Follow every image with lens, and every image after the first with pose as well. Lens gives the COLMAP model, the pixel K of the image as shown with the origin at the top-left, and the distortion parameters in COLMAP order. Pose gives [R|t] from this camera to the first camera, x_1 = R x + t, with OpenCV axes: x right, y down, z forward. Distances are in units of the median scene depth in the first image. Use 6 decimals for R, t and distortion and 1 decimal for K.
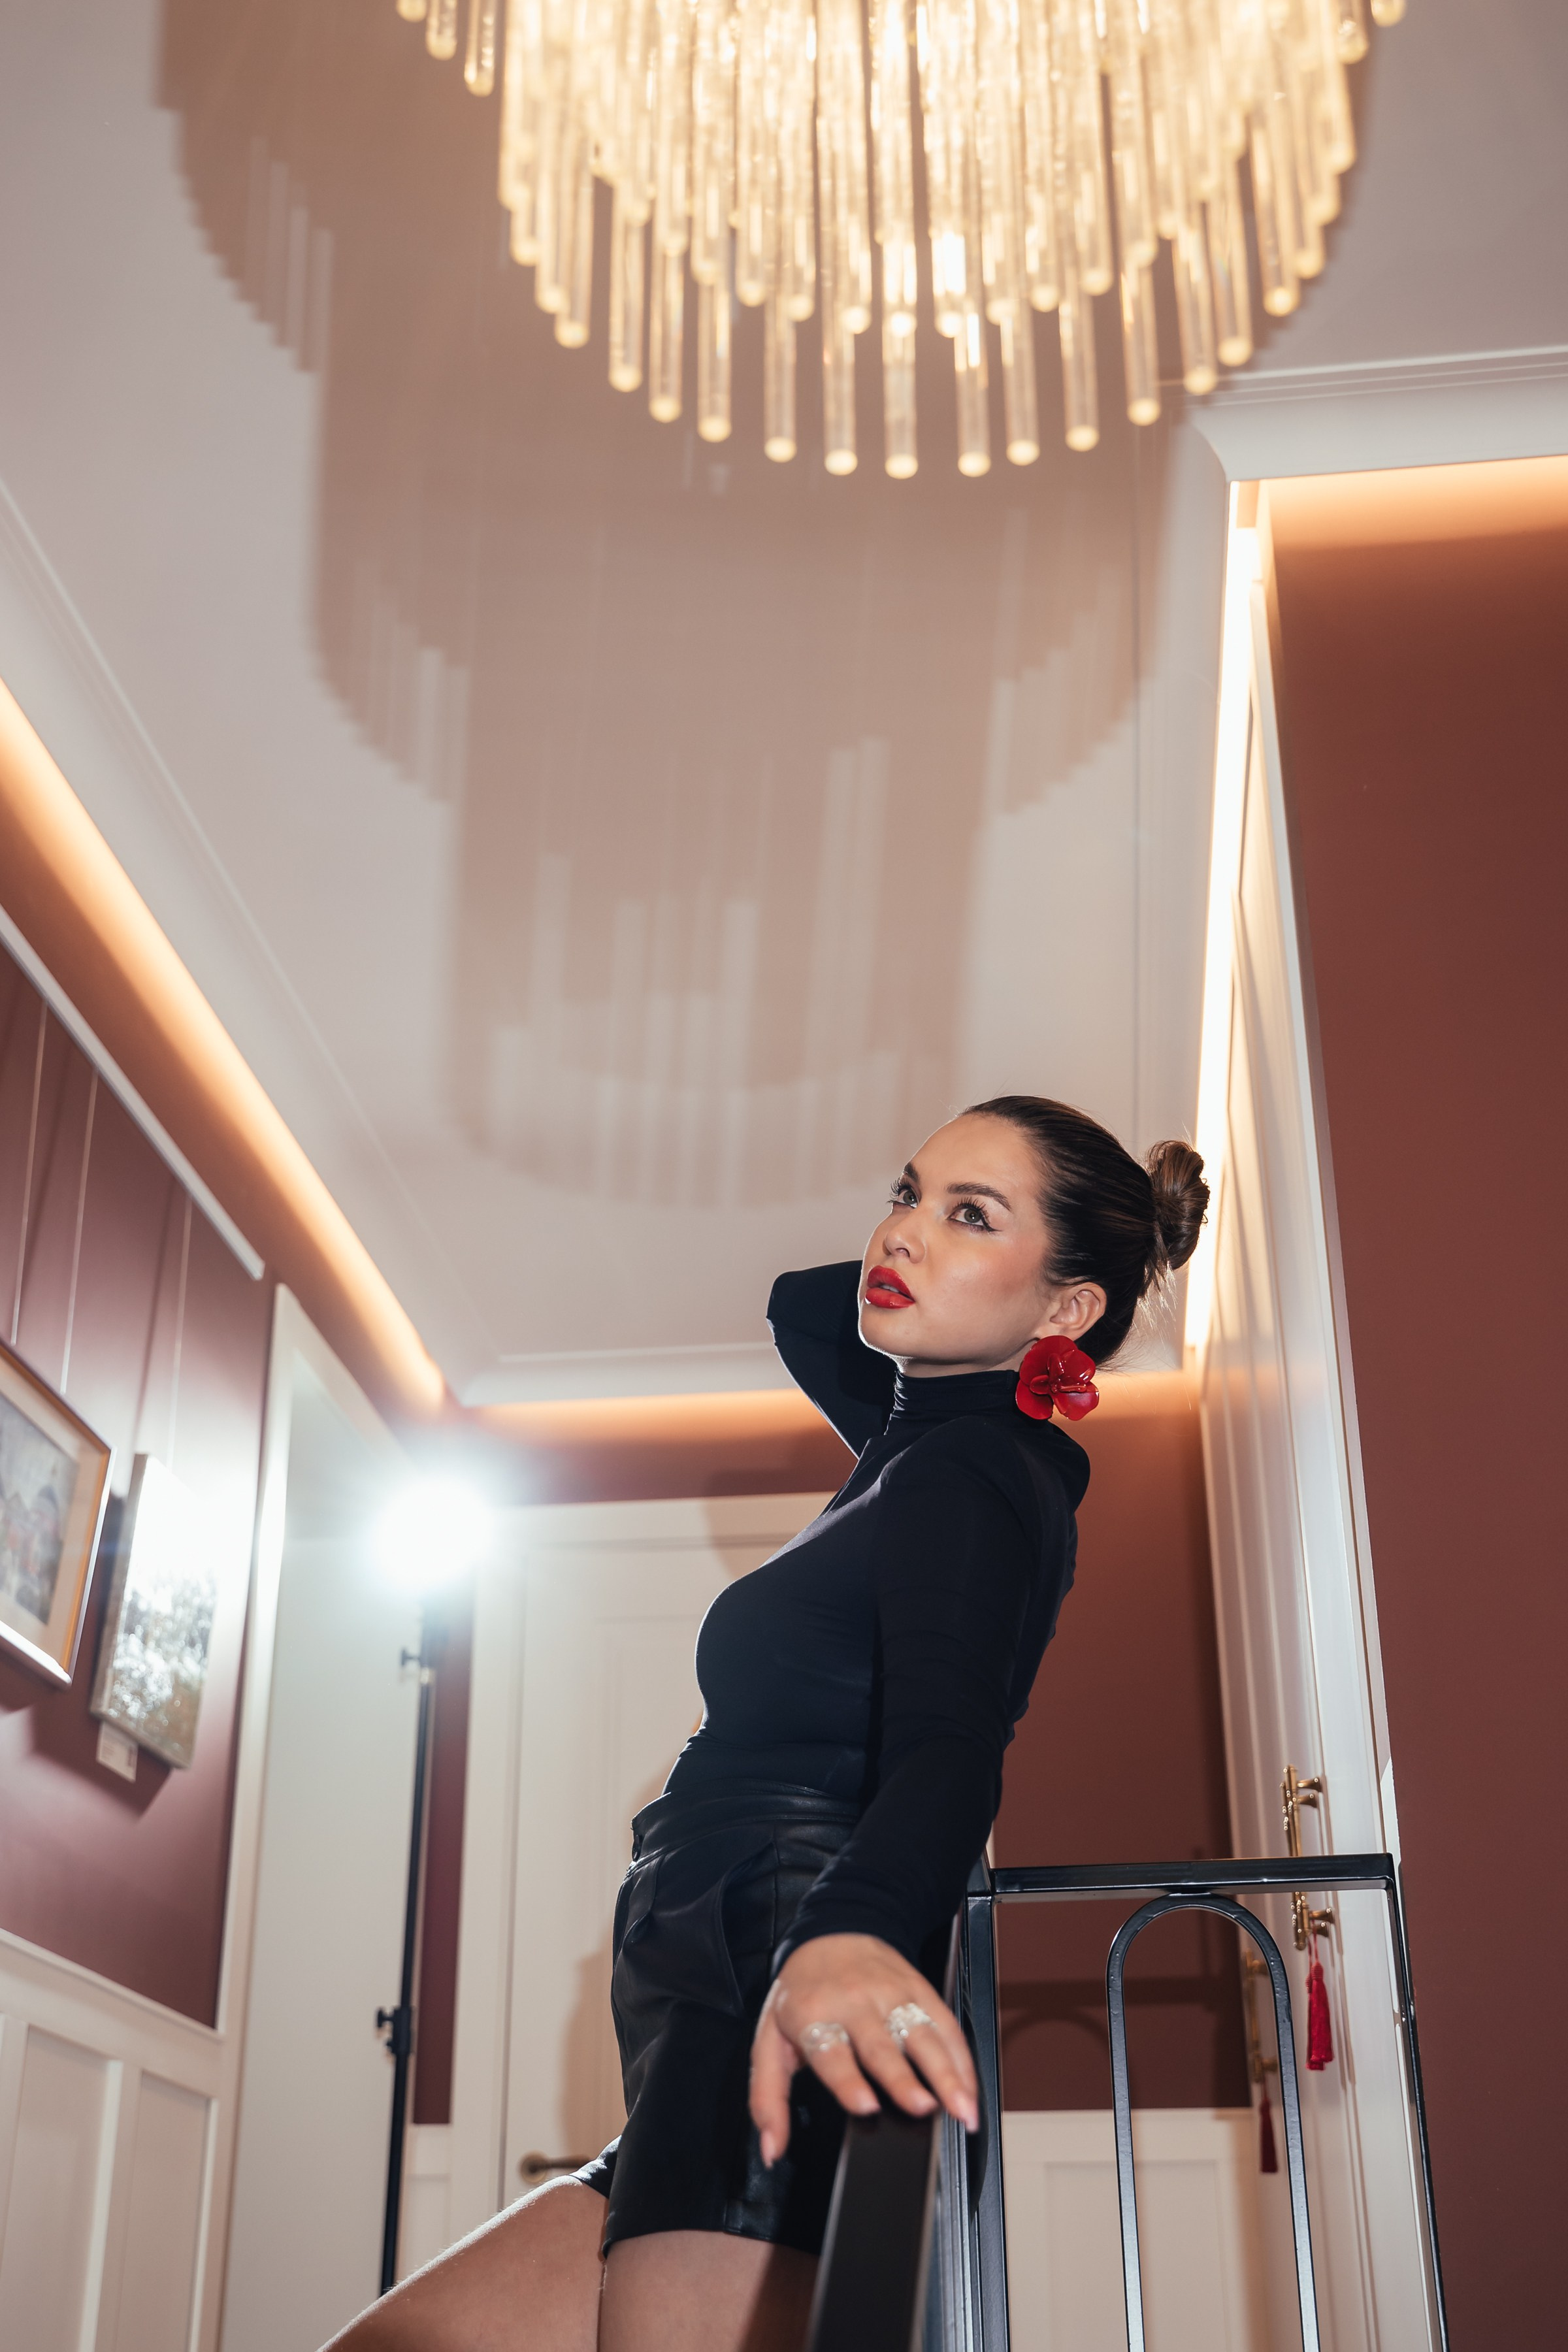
lens RADIAL K [[2766.8, 0, 780.8], [0, 2766.8, 1180.7], [0, 0, 1]] dist [-0.010405, 0.000000]
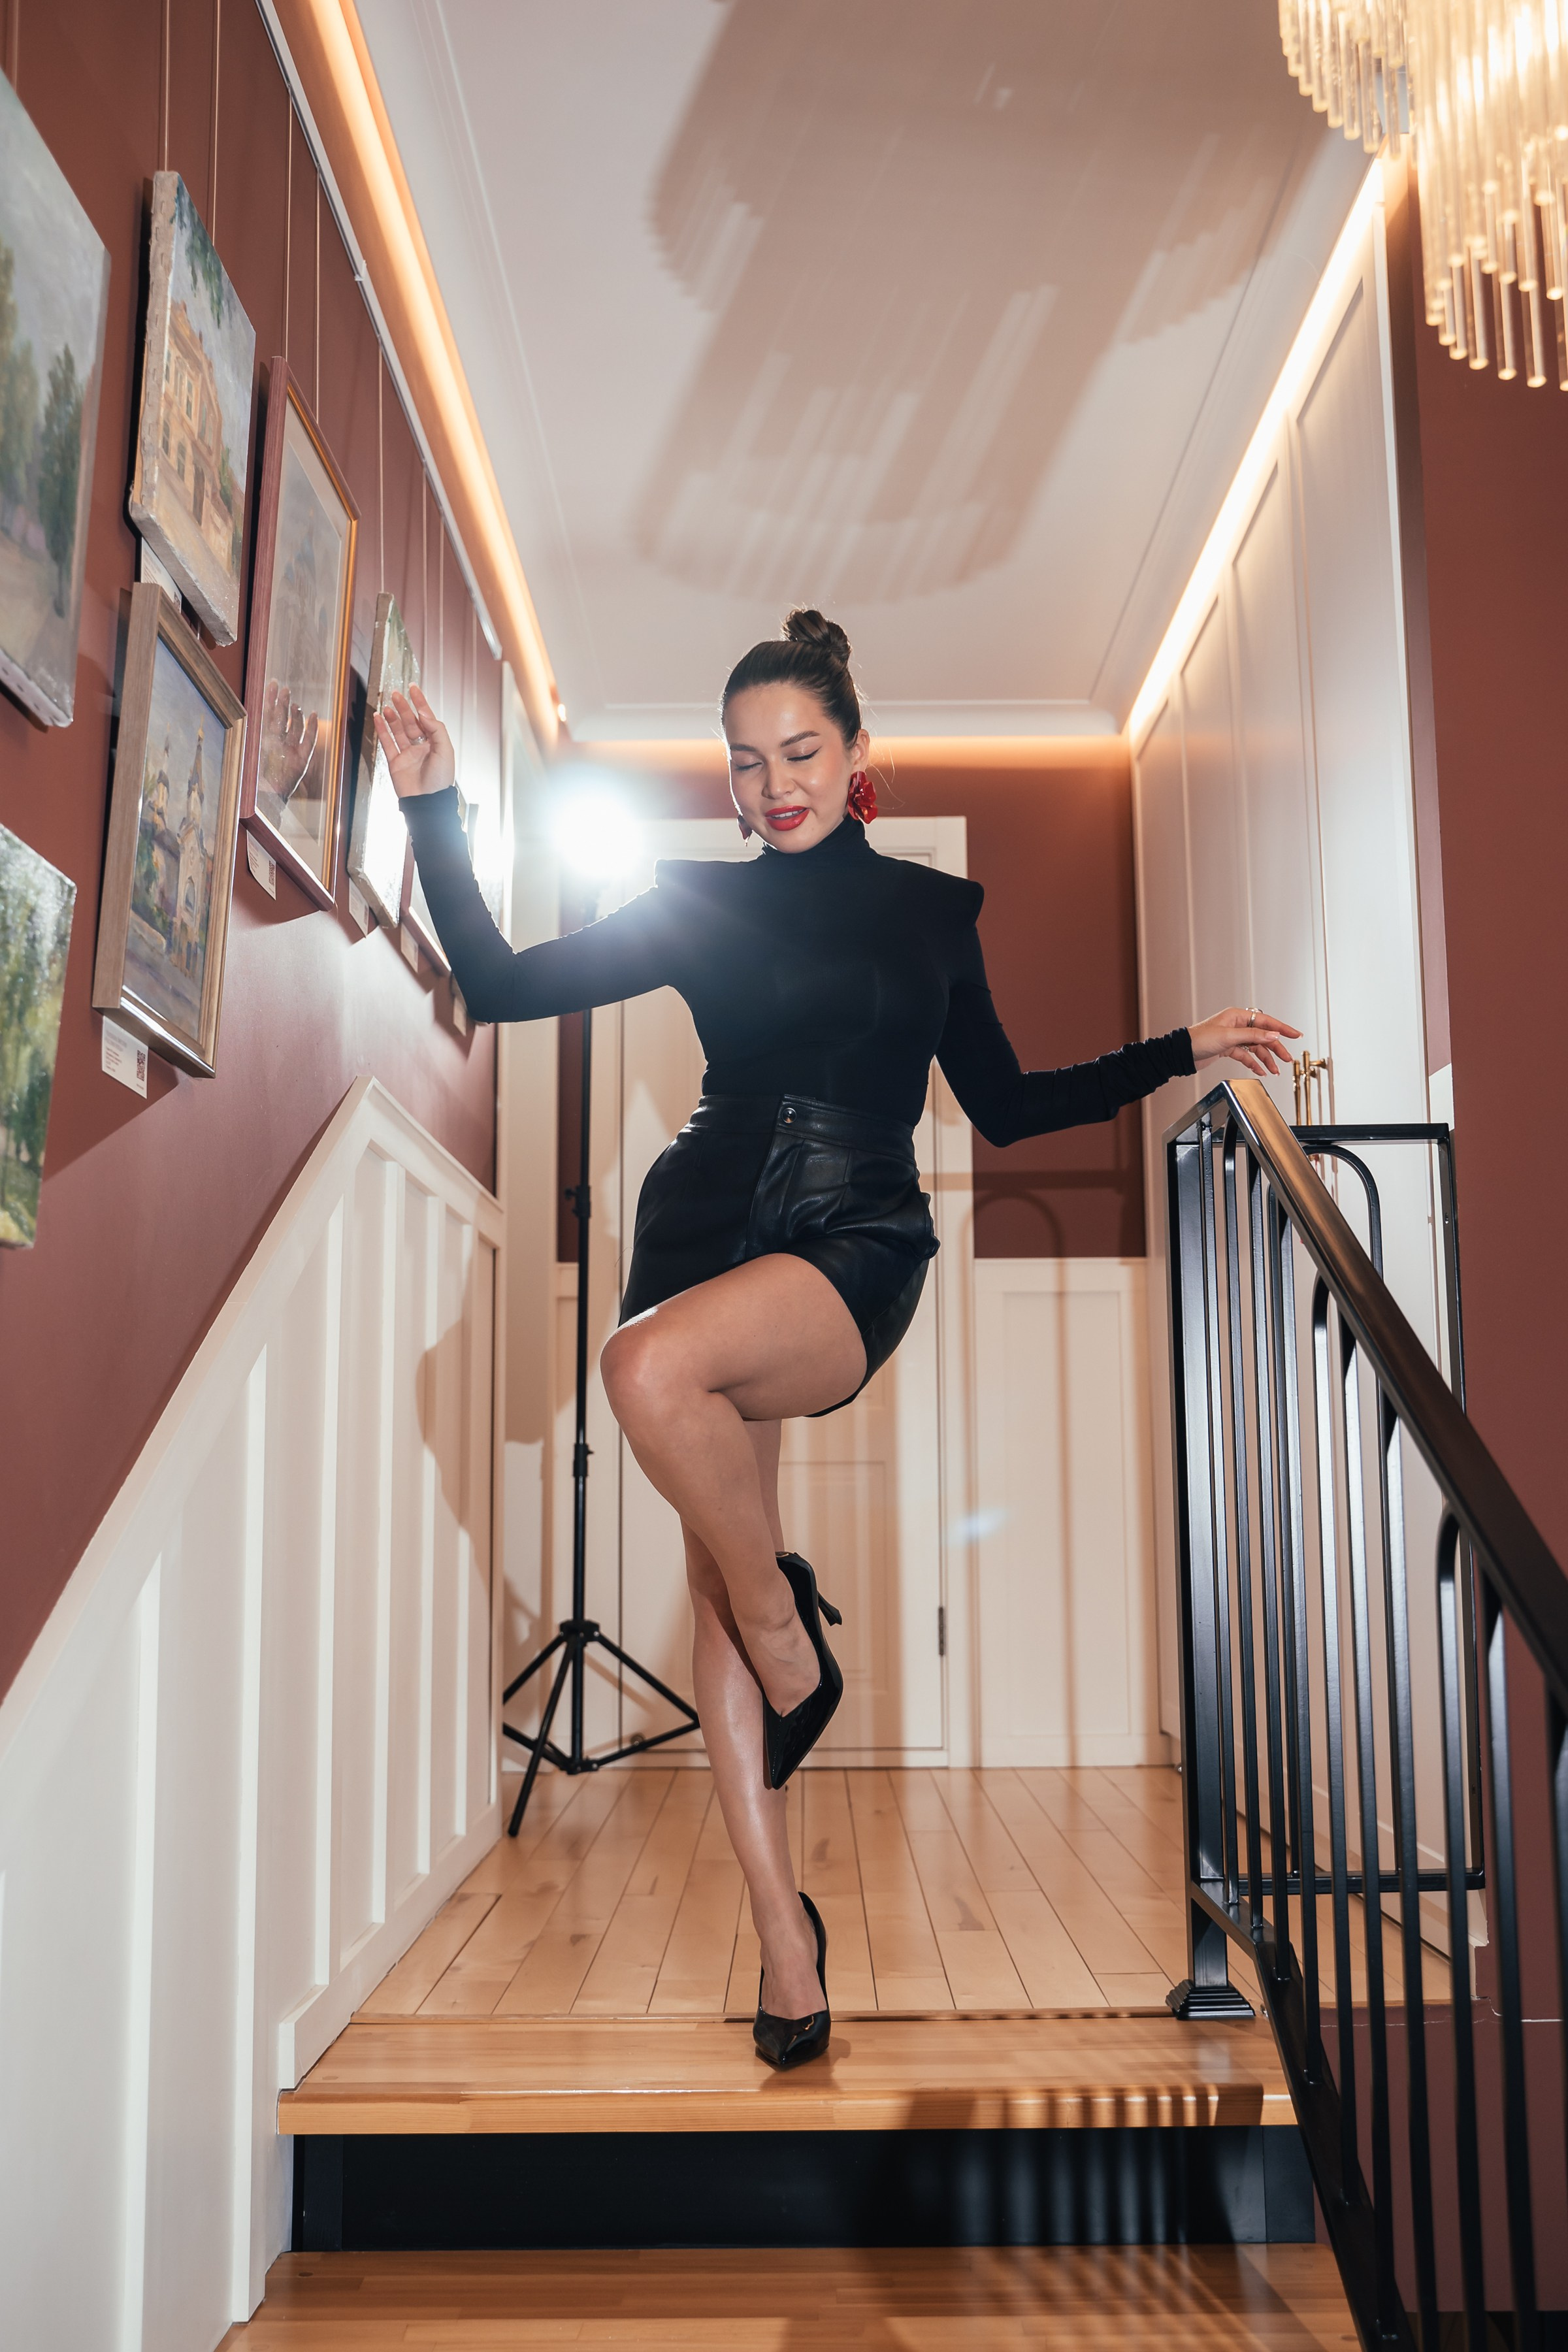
lens RADIAL K [[2307.6, 0, 787.7], [0, 2307.6, 1171.7], [0, 0, 1]] dist [0.000044, 0.000000]
pose [[0.993212, 0.013044, 0.115585, -0.197843], [-0.046151, 0.956323, 0.288647, -0.062122], [-0.106771, -0.292022, 0.950433, -0.152267]]
